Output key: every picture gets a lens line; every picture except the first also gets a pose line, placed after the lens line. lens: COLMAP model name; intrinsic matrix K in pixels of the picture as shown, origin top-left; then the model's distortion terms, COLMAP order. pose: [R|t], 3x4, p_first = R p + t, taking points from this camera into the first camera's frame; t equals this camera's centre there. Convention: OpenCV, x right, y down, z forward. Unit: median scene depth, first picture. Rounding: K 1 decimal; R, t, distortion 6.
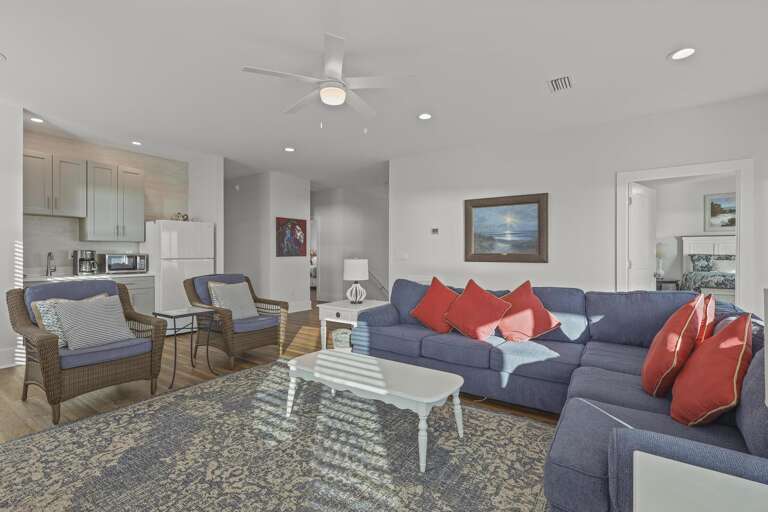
lens RADIAL K [[352.6, 0, 381.0], [0, 352.6, 257.4], [0, 0, 1]] dist [-0.016946, 0.000597]
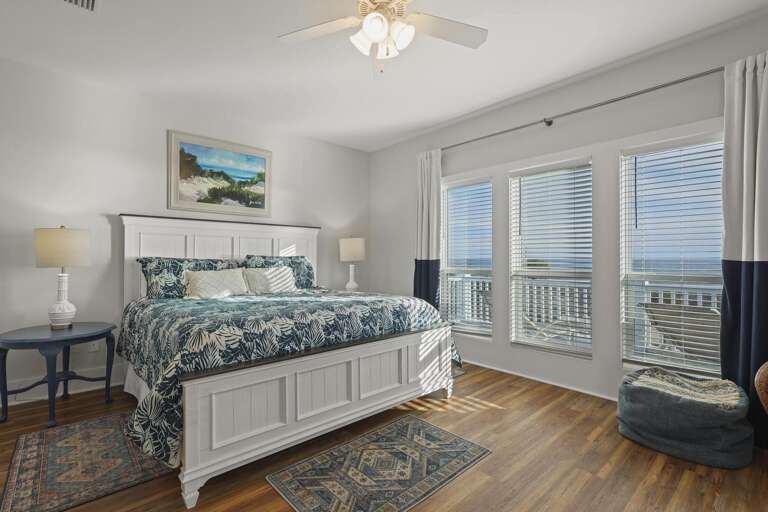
lens RADIAL K [[352.6, 0, 380.4], [0, 352.6, 259.0], [0, 0, 1]] dist [-0.016946, 0.000597]
pose [[0.219815, -0.005350, 0.975527, 0.551734], [-0.003741, 0.999973, 0.006327, -0.011690], [-0.975534, -0.005040, 0.219789, 0.637269]]
